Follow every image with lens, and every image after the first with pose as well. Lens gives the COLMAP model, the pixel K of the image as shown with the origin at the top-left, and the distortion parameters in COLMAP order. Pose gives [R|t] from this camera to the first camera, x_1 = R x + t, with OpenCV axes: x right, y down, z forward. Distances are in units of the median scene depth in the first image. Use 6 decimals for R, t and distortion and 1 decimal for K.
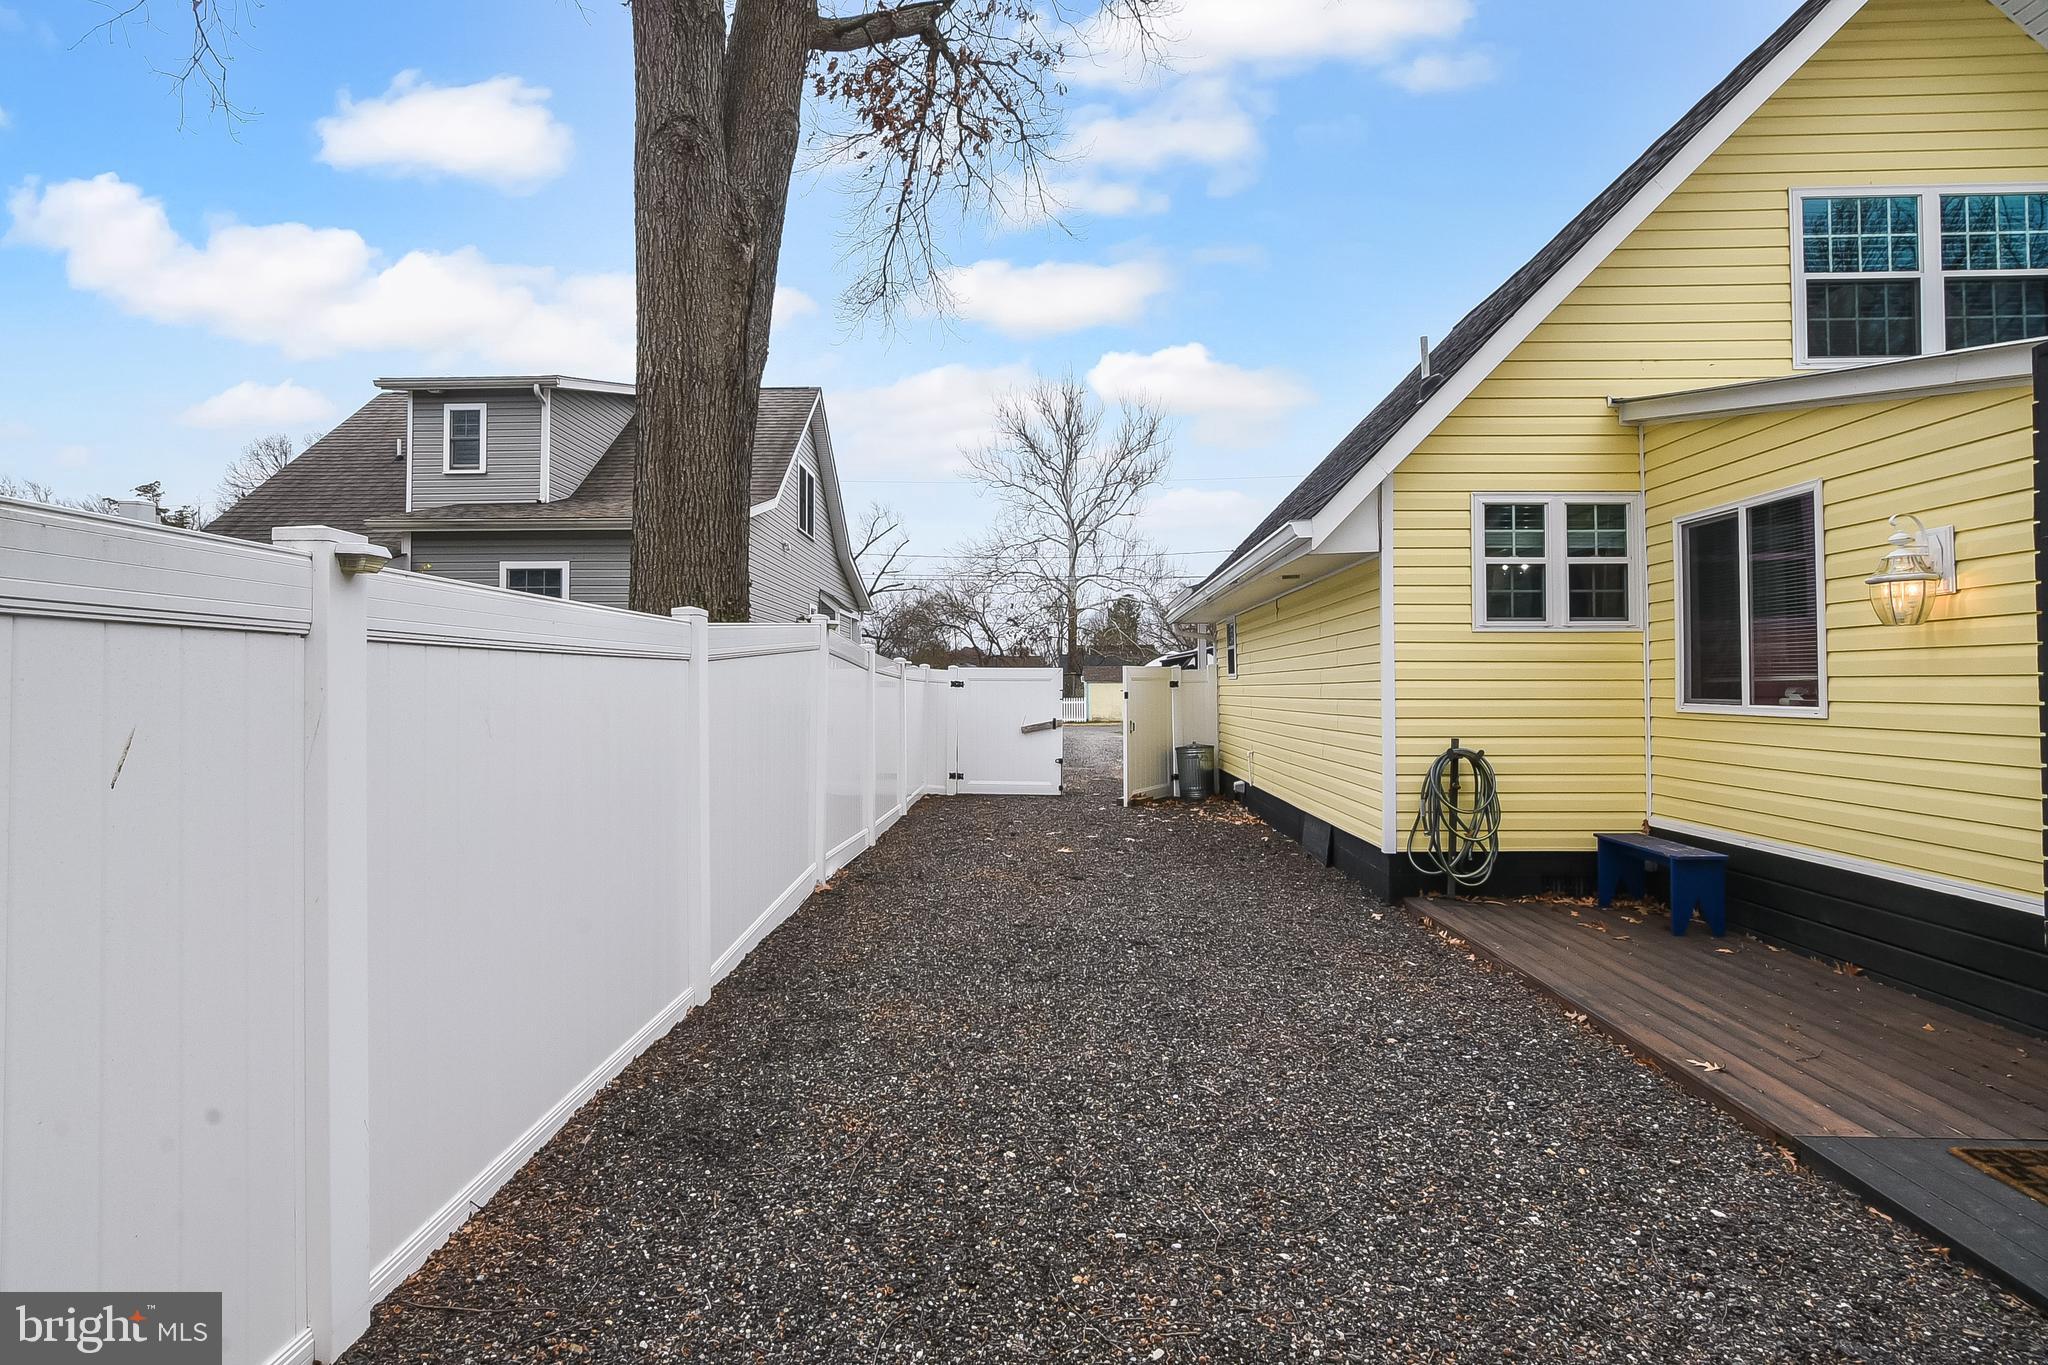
lens RADIAL K [[1019.7, 0, 1026.7], [0, 1019.7, 683.7], [0, 0, 1]] dist [-0.013937, 0.000392]
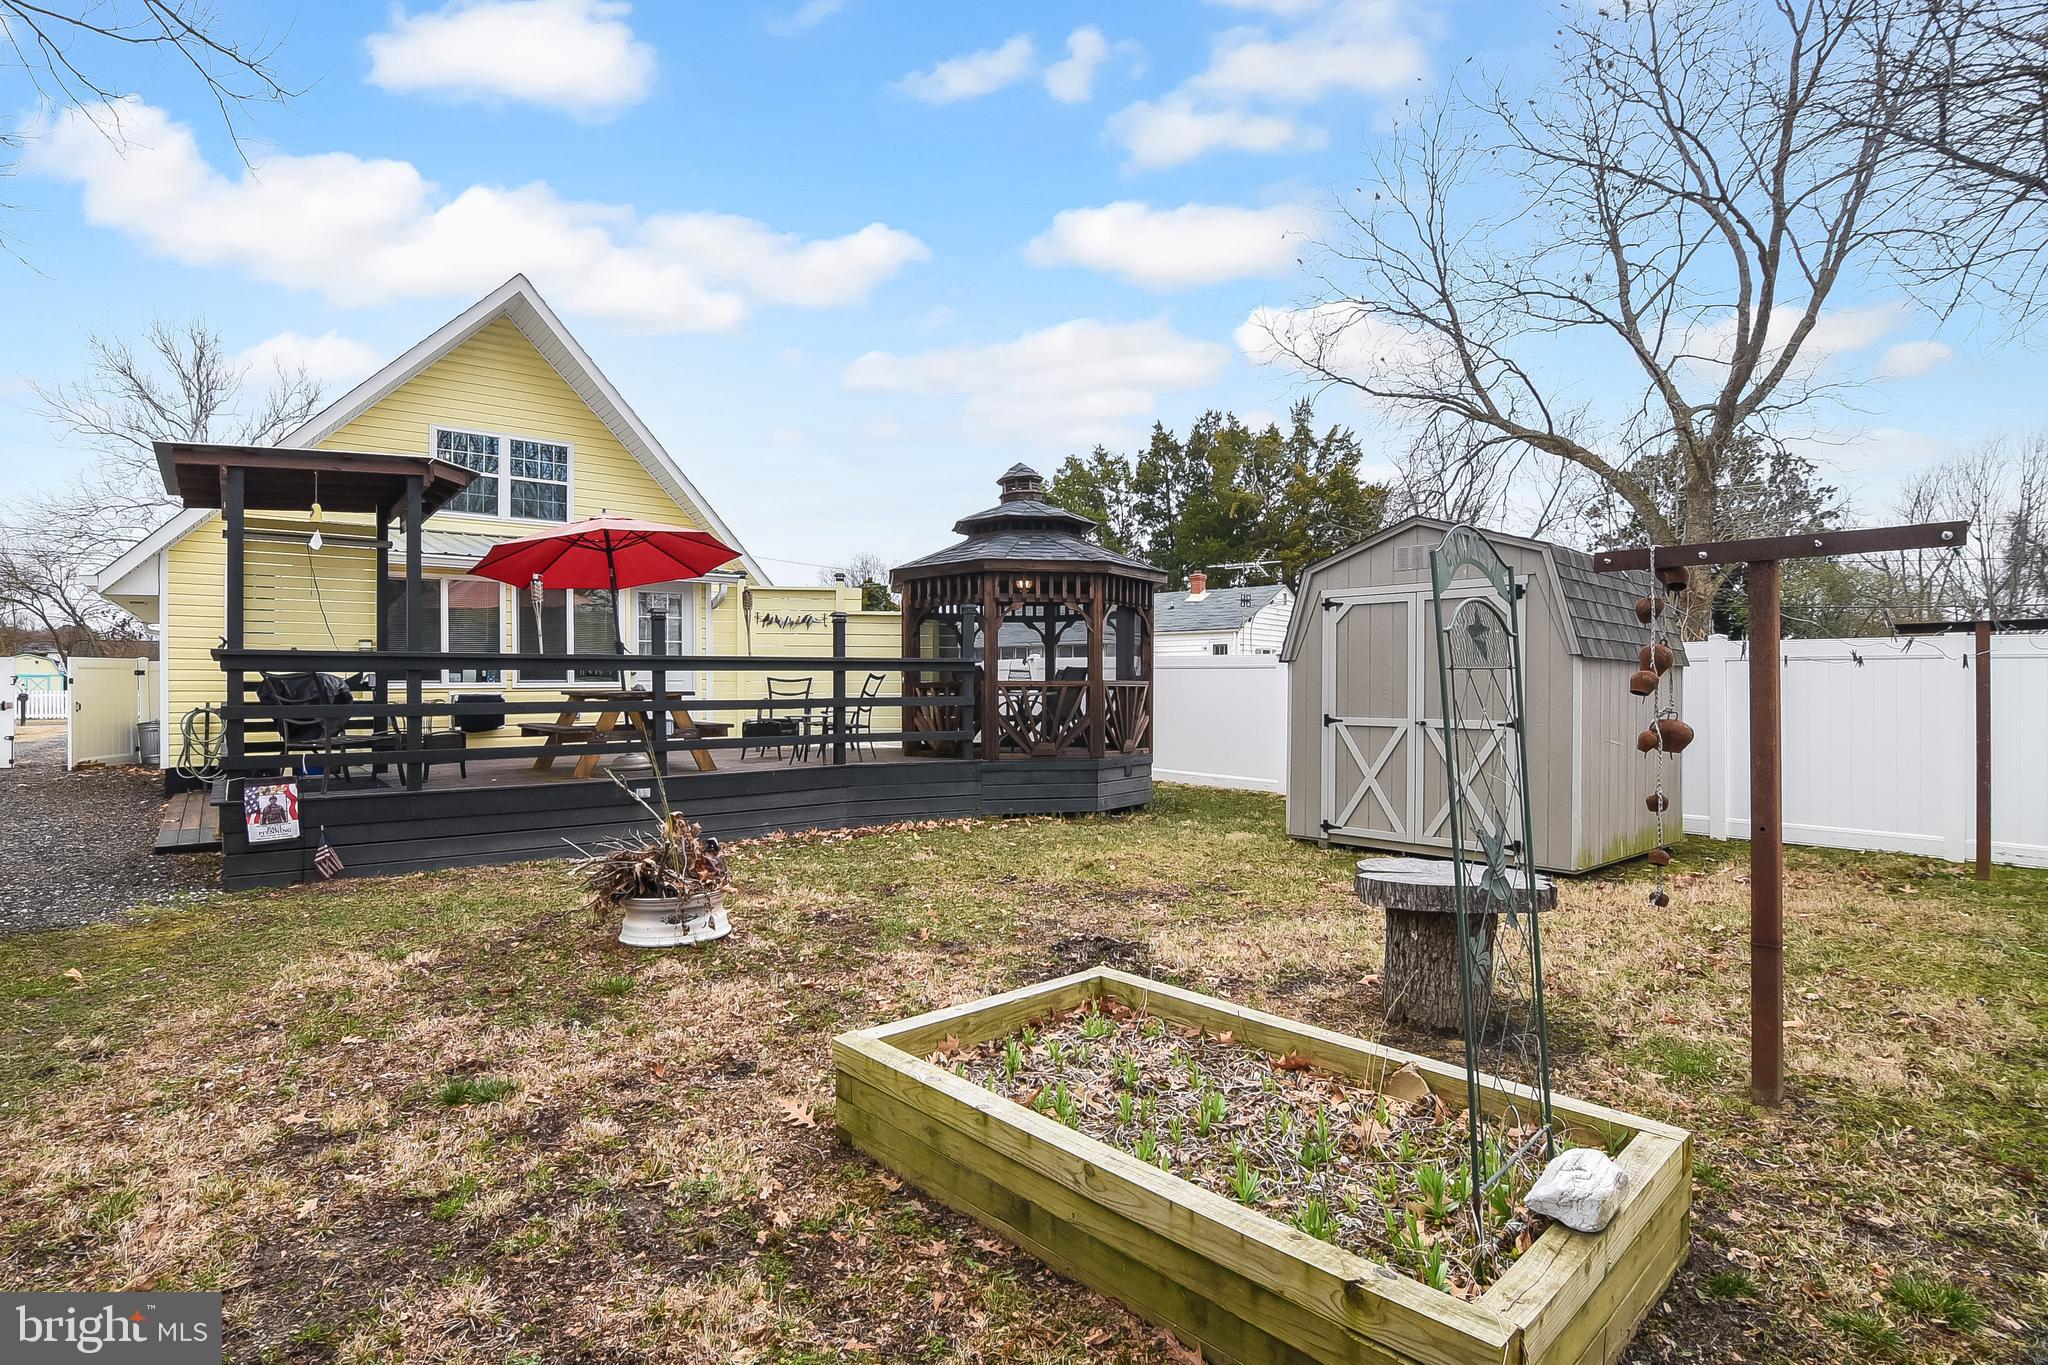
lens RADIAL K [[1019.7, 0, 1026.7], [0, 1019.7, 683.7], [0, 0, 1]] dist [-0.013937, 0.000392]
pose [[0.766983, 0.006833, 0.641632, 0.379675], [-0.009332, 0.999956, 0.000506, 0.006342], [-0.641600, -0.006376, 0.767013, -1.257967]]
